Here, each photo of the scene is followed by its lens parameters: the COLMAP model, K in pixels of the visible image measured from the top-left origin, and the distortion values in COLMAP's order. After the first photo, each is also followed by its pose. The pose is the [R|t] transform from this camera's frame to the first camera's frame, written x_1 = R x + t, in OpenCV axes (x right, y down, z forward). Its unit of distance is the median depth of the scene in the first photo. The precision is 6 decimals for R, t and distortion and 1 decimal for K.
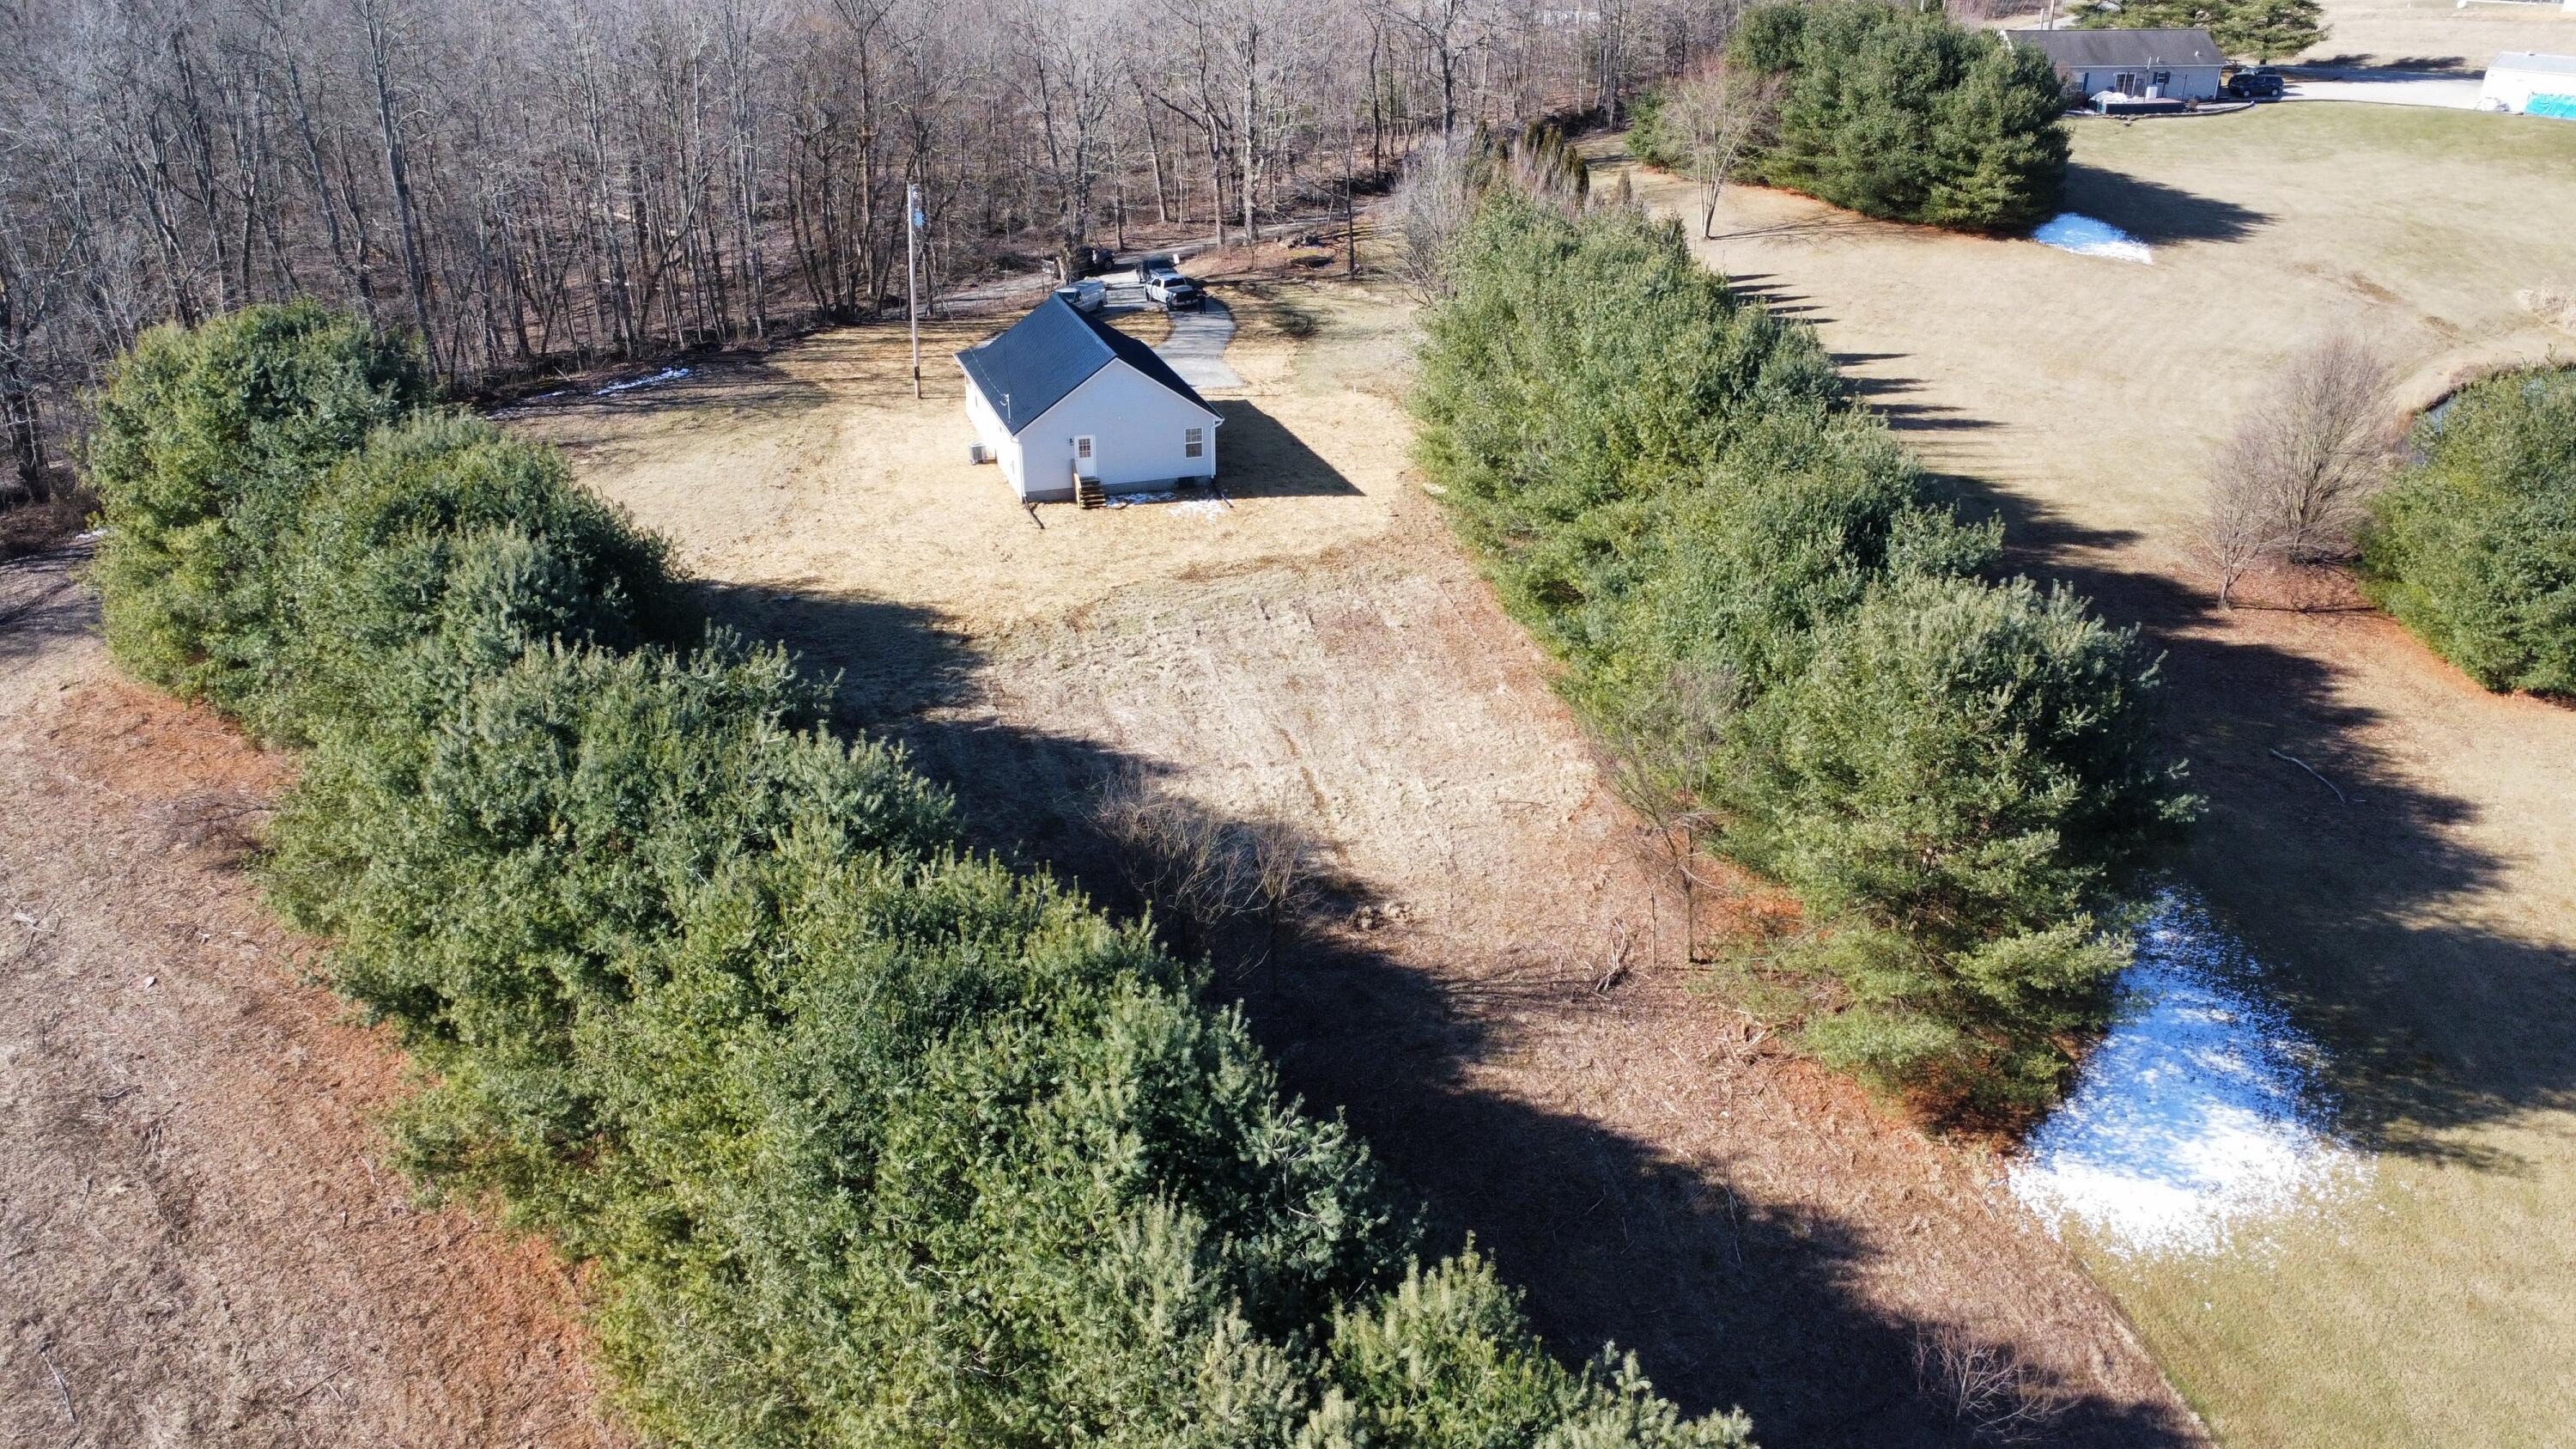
lens RADIAL K [[1961.7, 0, 1293.6], [0, 1961.7, 730.6], [0, 0, 1]] dist [0.004805, -0.000247]
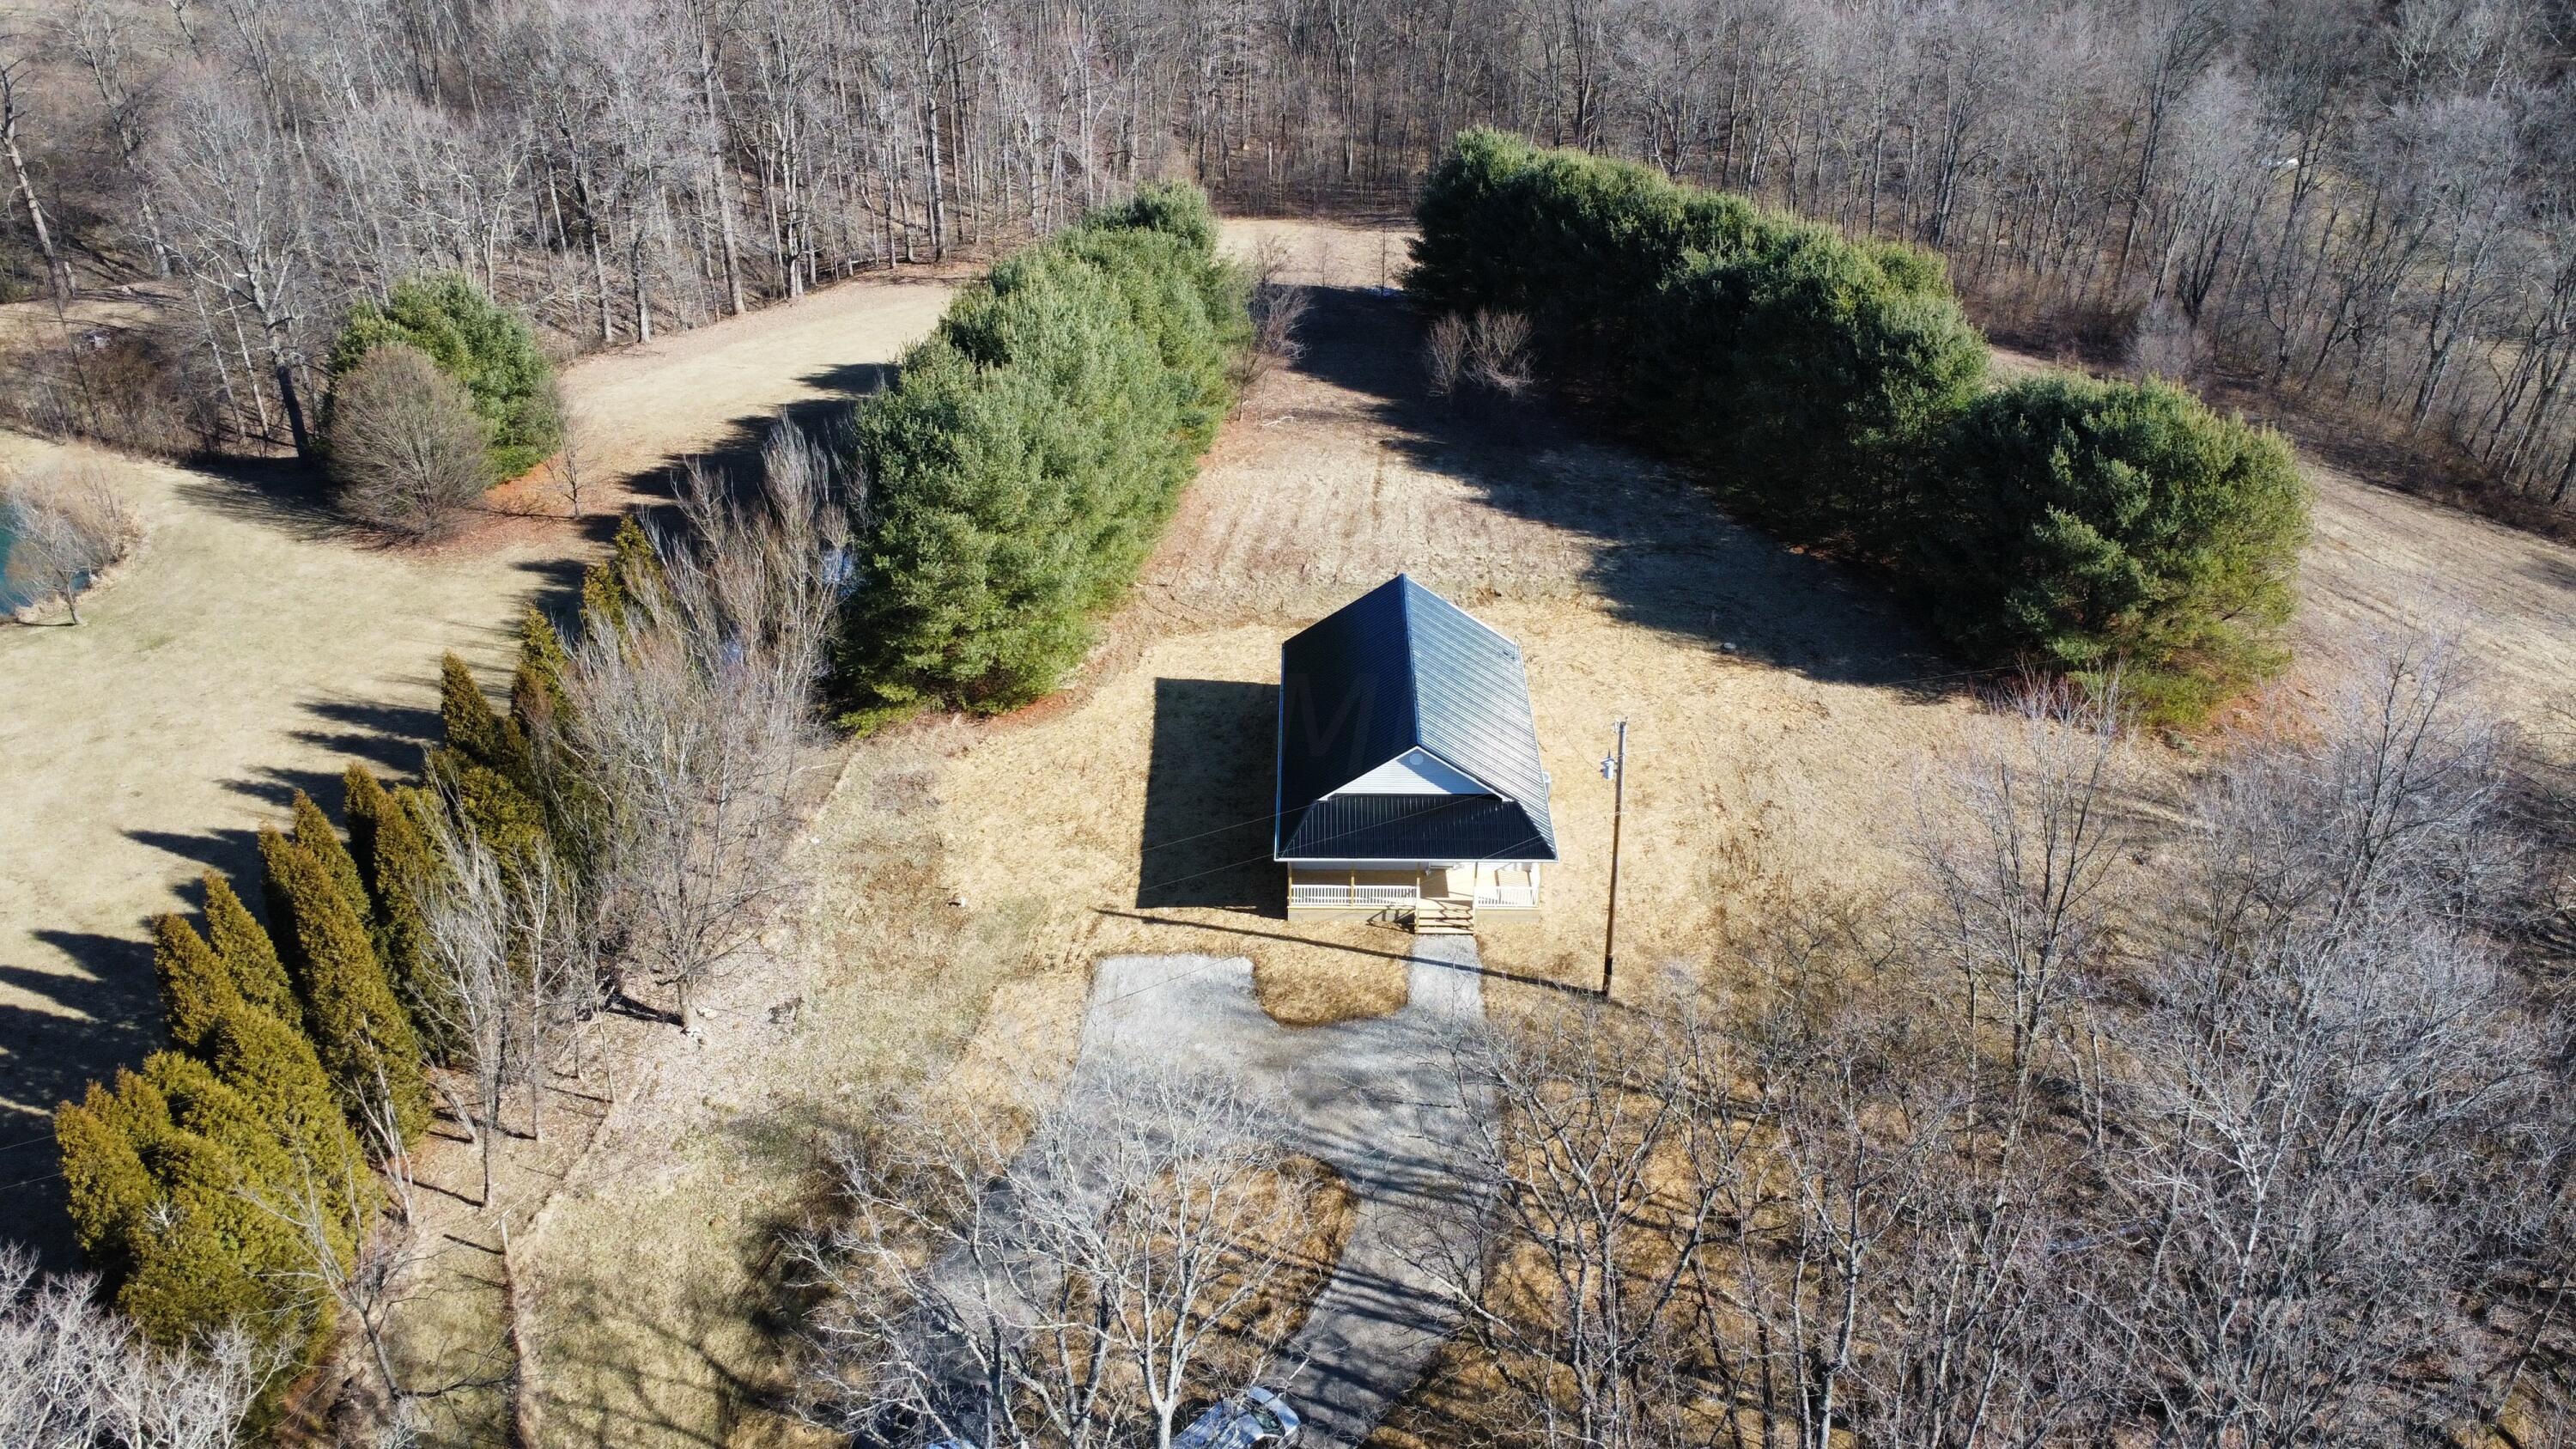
lens RADIAL K [[1904.3, 0, 1299.3], [0, 1904.3, 734.8], [0, 0, 1]] dist [0.002155, -0.000346]
pose [[-0.946376, -0.182833, 0.266353, -0.261699], [0.123508, 0.557076, 0.821226, -0.798980], [-0.298526, 0.810086, -0.504622, 1.370521]]
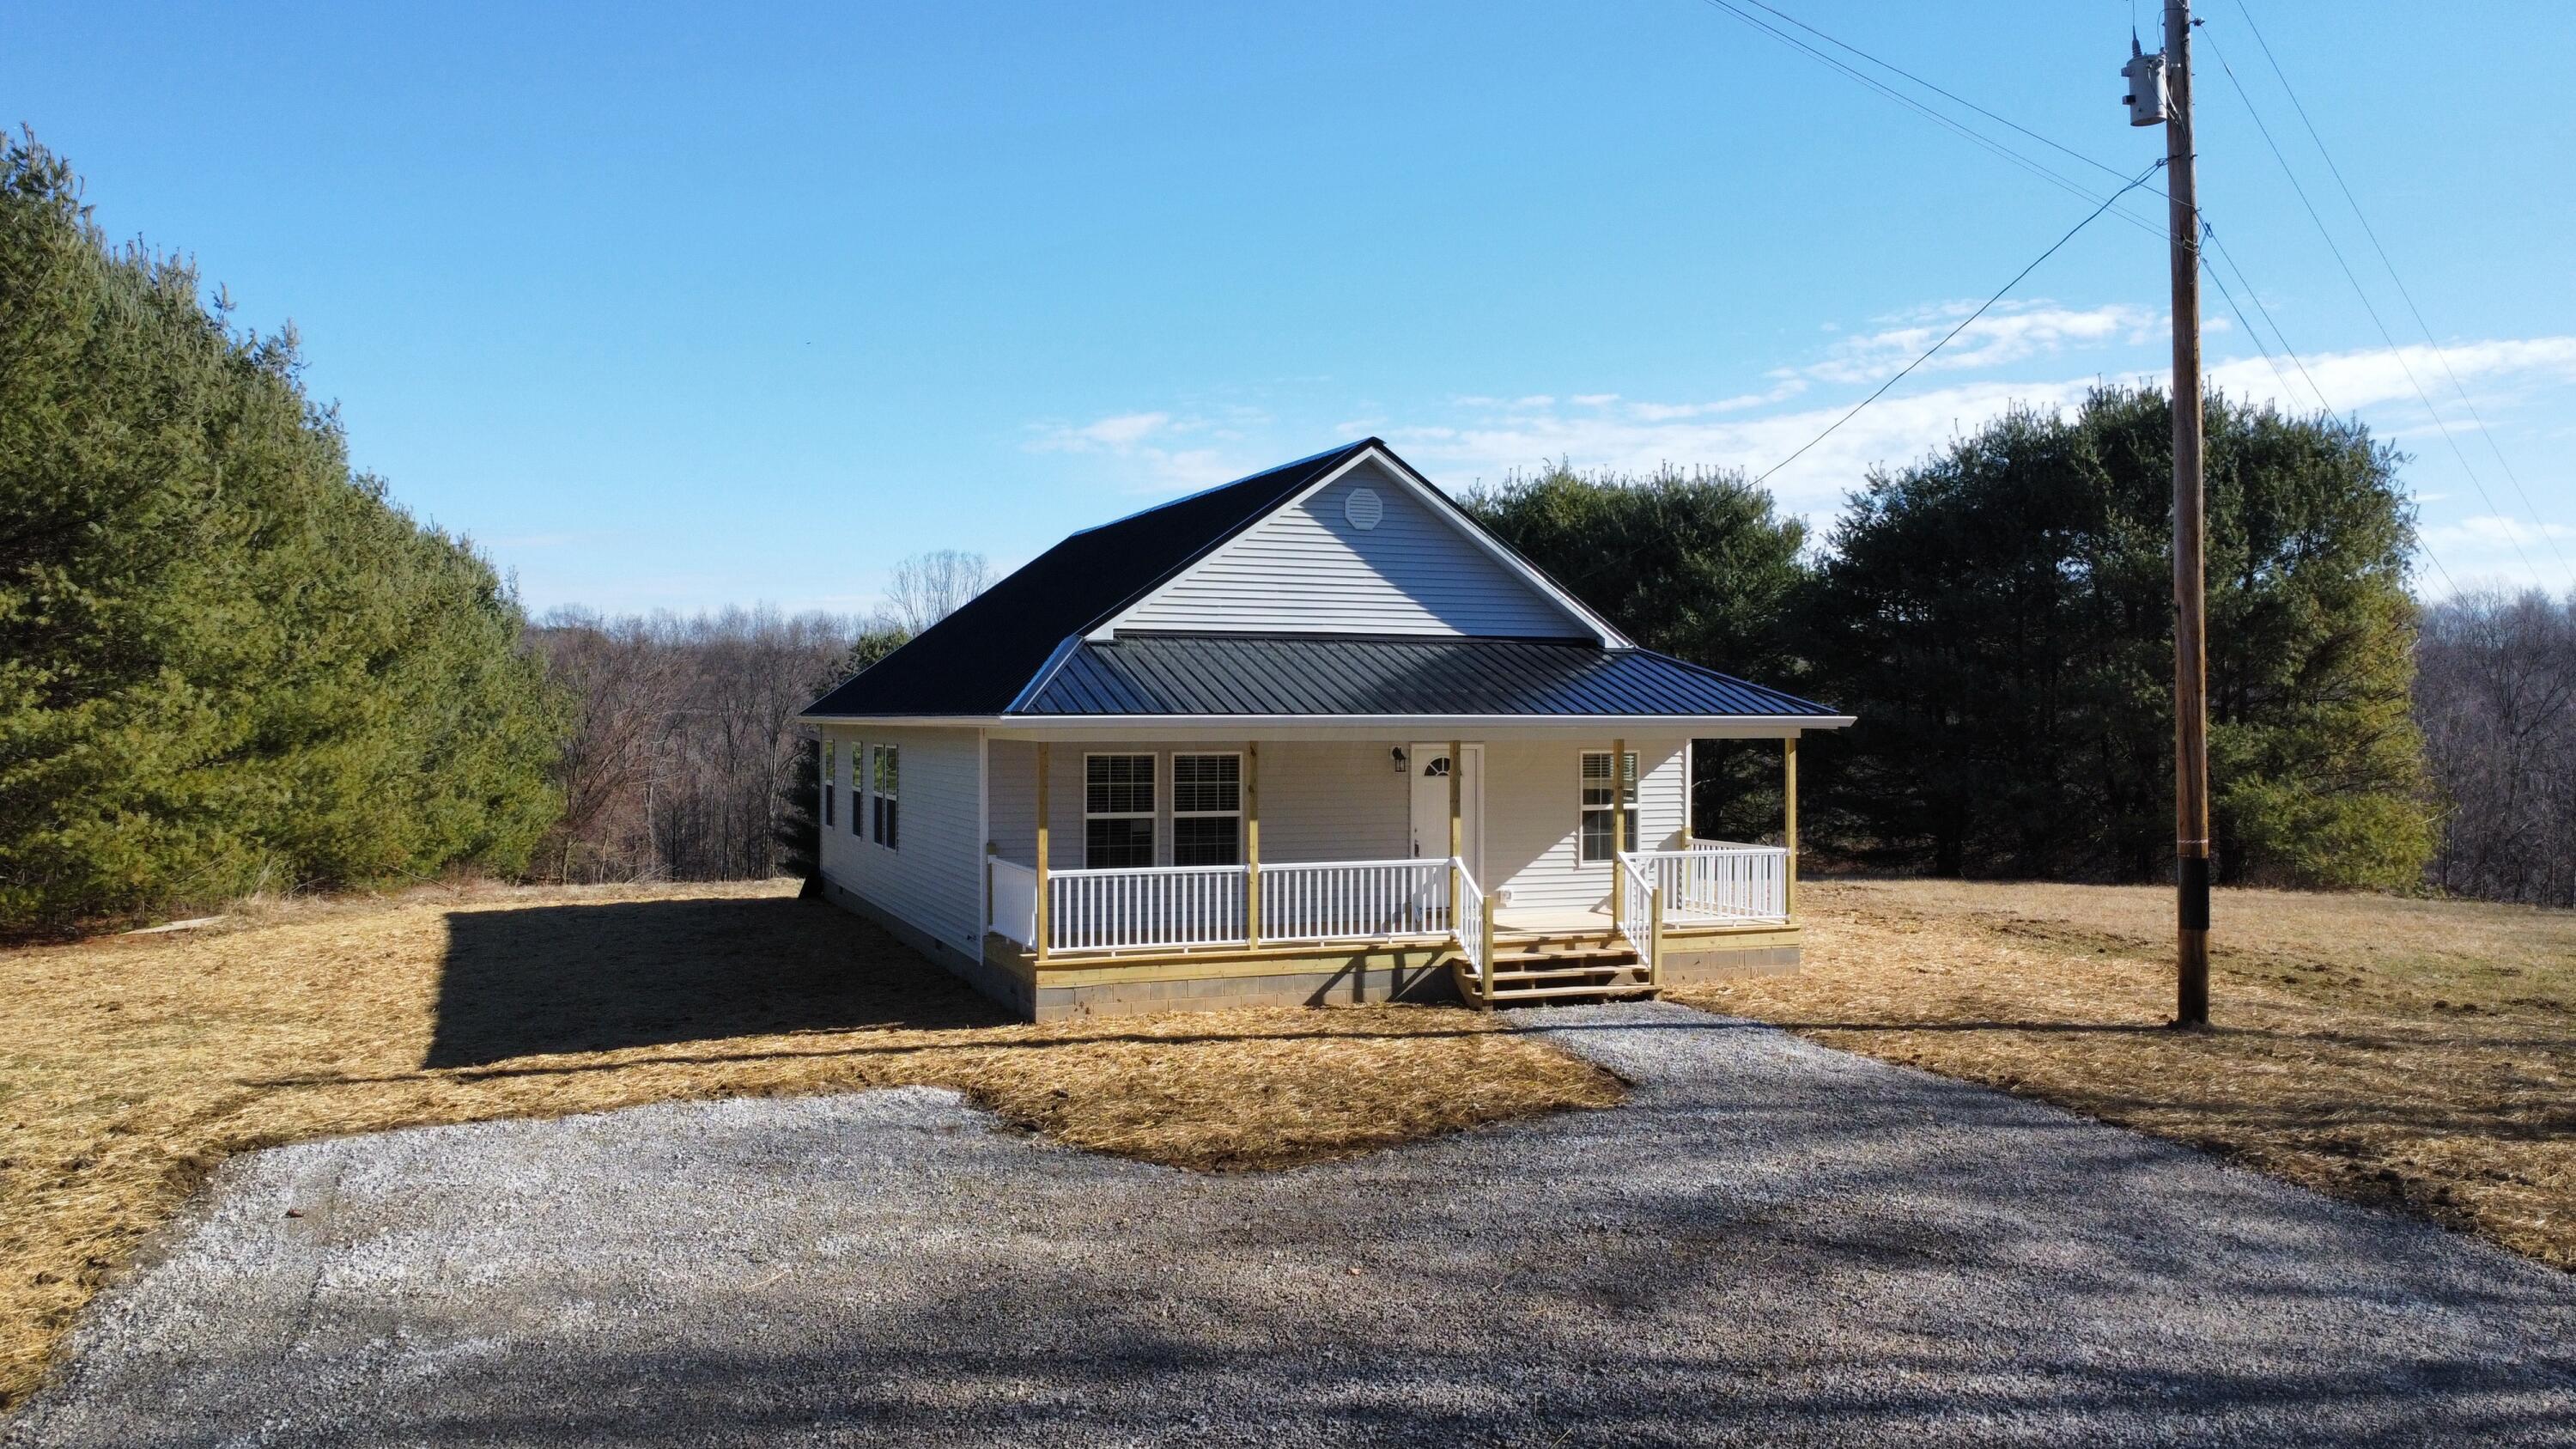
lens RADIAL K [[1925.5, 0, 1305.4], [0, 1925.5, 728.4], [0, 0, 1]] dist [0.004022, -0.000185]
pose [[-0.997961, -0.007795, -0.063342, -0.096992], [-0.033958, 0.905207, 0.423612, -0.292525], [0.054036, 0.424899, -0.903626, 1.236856]]
